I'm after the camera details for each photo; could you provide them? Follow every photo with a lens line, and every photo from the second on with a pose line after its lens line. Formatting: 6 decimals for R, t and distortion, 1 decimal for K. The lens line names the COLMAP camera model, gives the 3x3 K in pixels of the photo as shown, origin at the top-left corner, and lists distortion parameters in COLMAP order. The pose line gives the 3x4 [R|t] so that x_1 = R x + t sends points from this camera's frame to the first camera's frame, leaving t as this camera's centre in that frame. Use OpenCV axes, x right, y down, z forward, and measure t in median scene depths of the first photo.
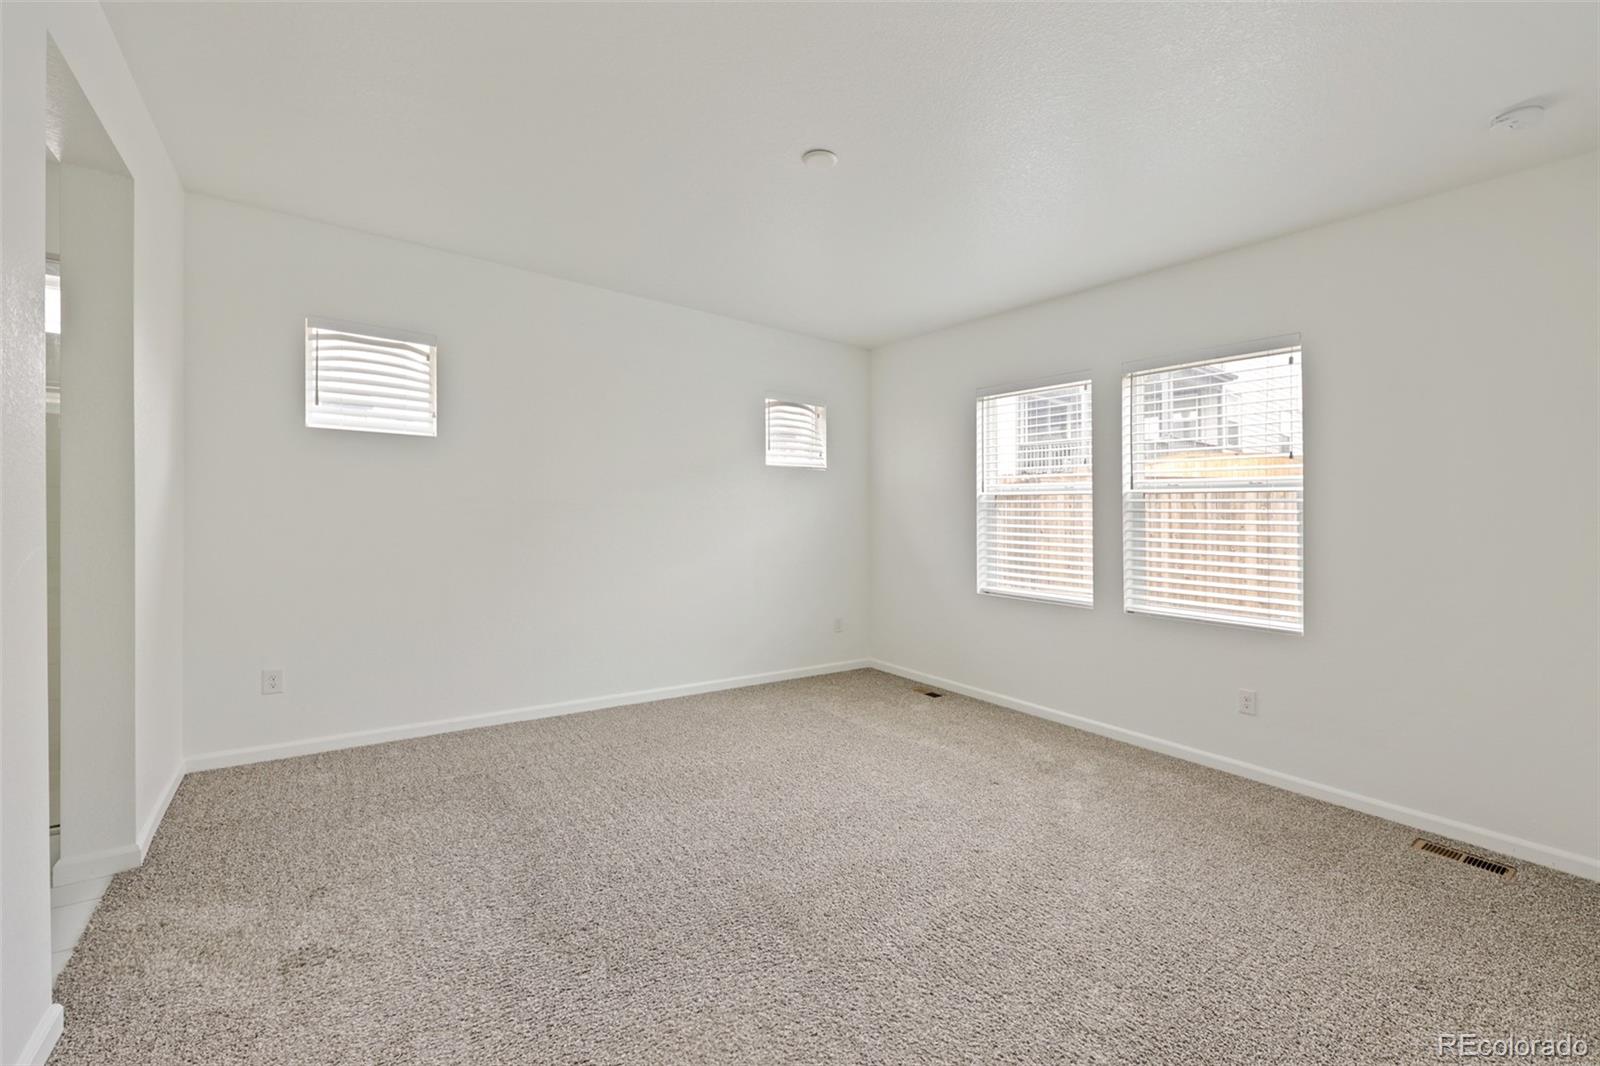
lens RADIAL K [[659.1, 0, 811.2], [0, 659.1, 532.5], [0, 0, 1]] dist [0.004176, -0.000803]
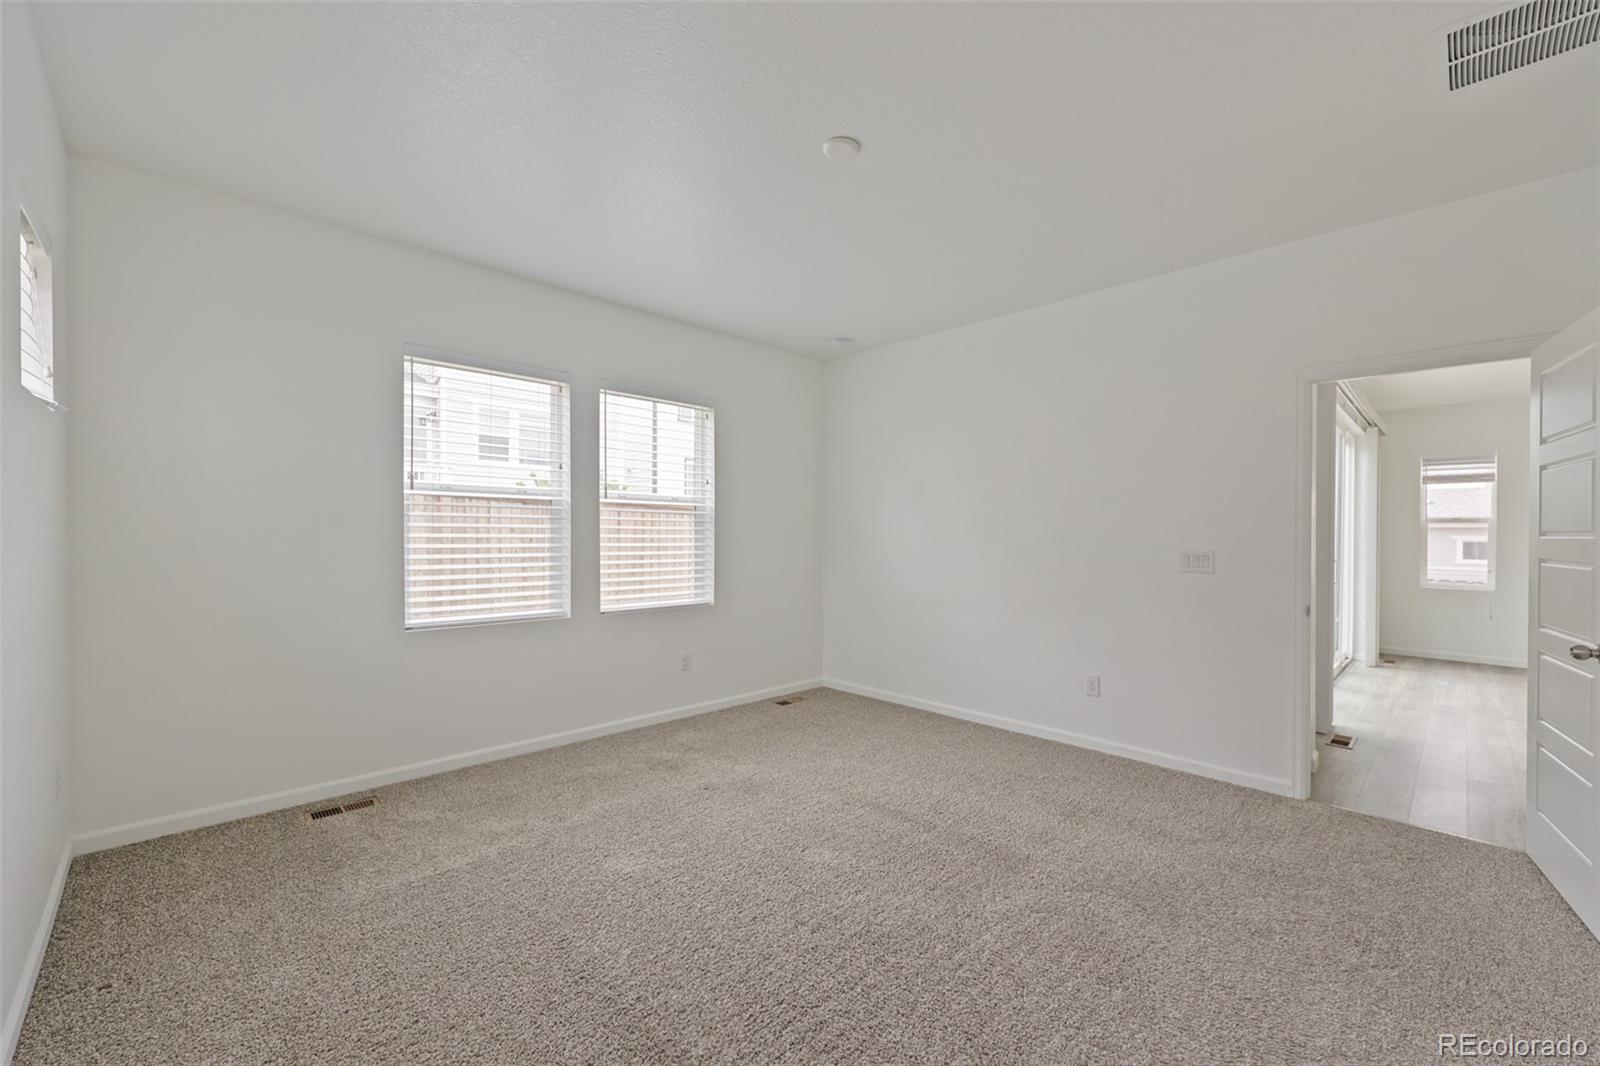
lens RADIAL K [[659.1, 0, 806.9], [0, 659.1, 535.3], [0, 0, 1]] dist [0.004176, -0.000803]
pose [[-0.137740, -0.028767, 0.990051, -0.563920], [0.010835, 0.999475, 0.030549, -0.031880], [-0.990409, 0.014935, -0.137356, 0.745195]]
